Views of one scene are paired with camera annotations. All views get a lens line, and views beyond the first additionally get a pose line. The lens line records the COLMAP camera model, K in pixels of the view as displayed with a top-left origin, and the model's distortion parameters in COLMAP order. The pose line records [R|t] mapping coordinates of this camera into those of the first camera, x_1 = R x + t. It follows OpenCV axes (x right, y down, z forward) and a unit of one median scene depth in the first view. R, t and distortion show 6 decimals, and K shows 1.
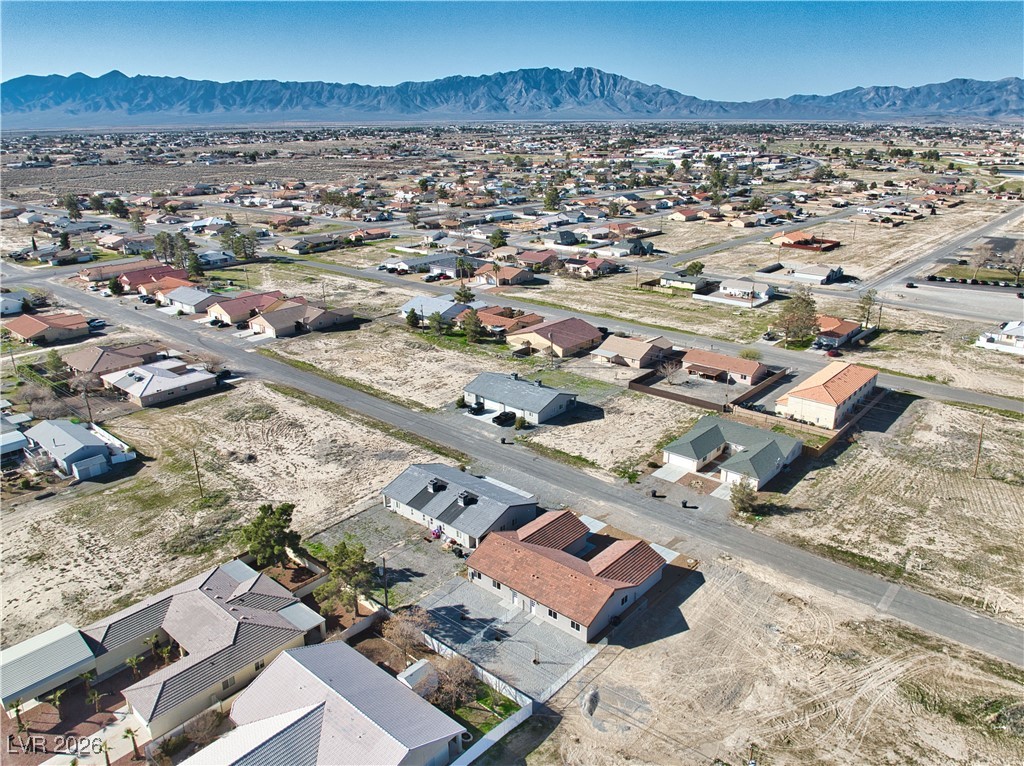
lens RADIAL K [[757.8, 0, 513.6], [0, 757.8, 386.1], [0, 0, 1]] dist [0.008046, -0.052910]
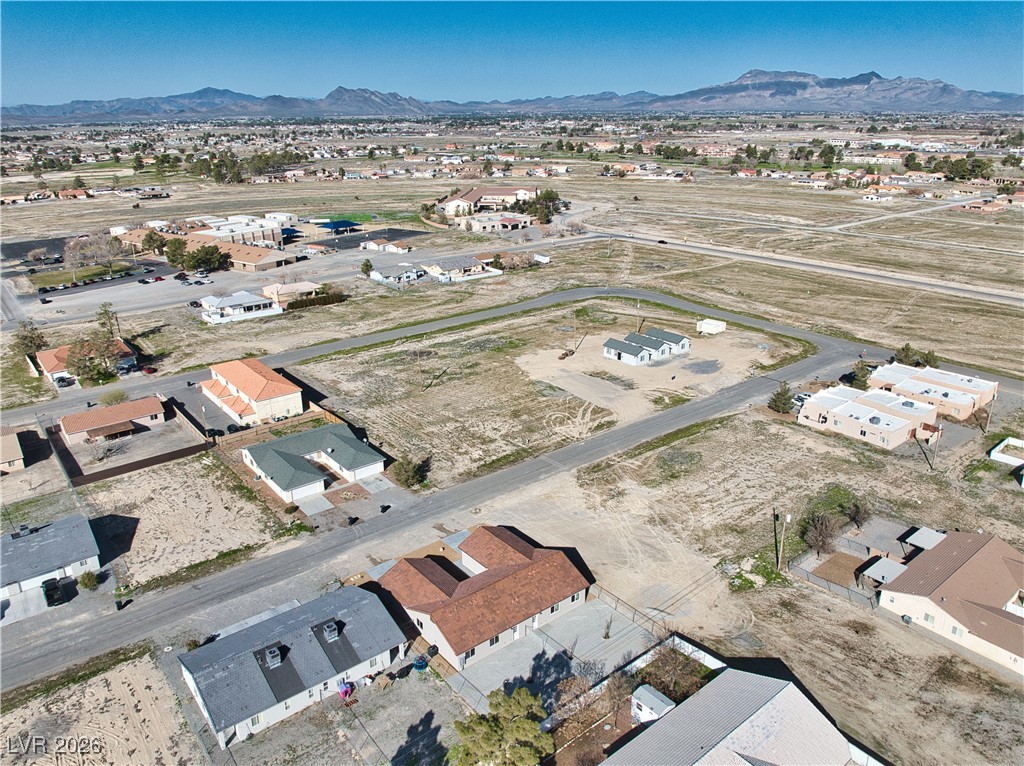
lens RADIAL K [[757.8, 0, 513.6], [0, 757.8, 386.1], [0, 0, 1]] dist [0.008046, -0.052910]
pose [[0.183155, -0.340366, 0.922283, -0.594438], [0.345739, 0.900522, 0.263675, -0.188229], [-0.920282, 0.270576, 0.282613, 0.521634]]
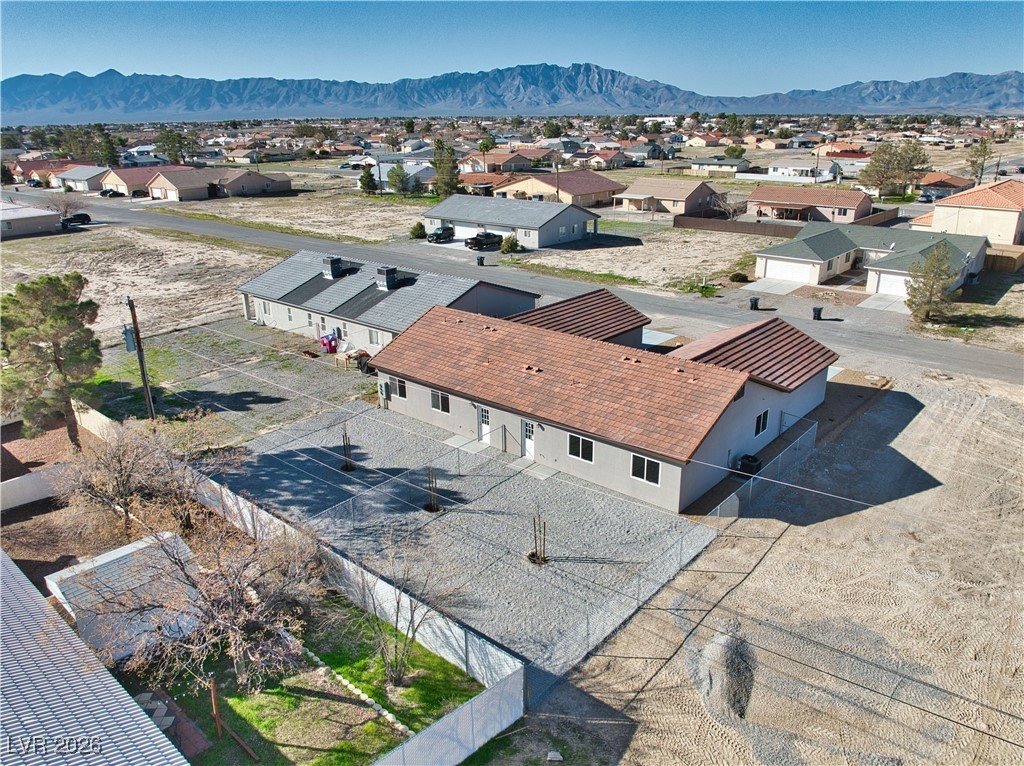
lens RADIAL K [[760.3, 0, 513.8], [0, 760.3, 389.4], [0, 0, 1]] dist [-0.025281, -0.013612]
pose [[0.999985, -0.005429, 0.000830, 0.013878], [0.005425, 0.999973, 0.004903, 0.204425], [-0.000856, -0.004898, 0.999988, 0.472766]]
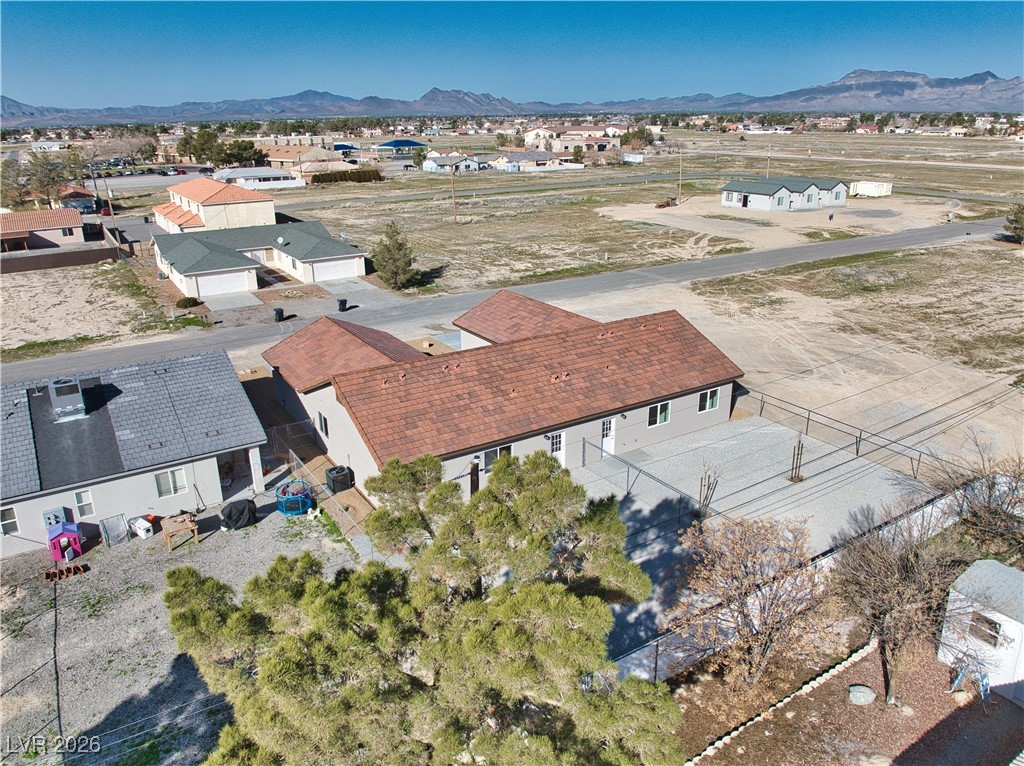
lens RADIAL K [[760.3, 0, 513.8], [0, 760.3, 389.4], [0, 0, 1]] dist [-0.025281, -0.013612]
pose [[0.293614, -0.330591, 0.896939, -0.251737], [0.338425, 0.913475, 0.225901, 0.129030], [-0.894013, 0.237219, 0.380090, 0.691908]]
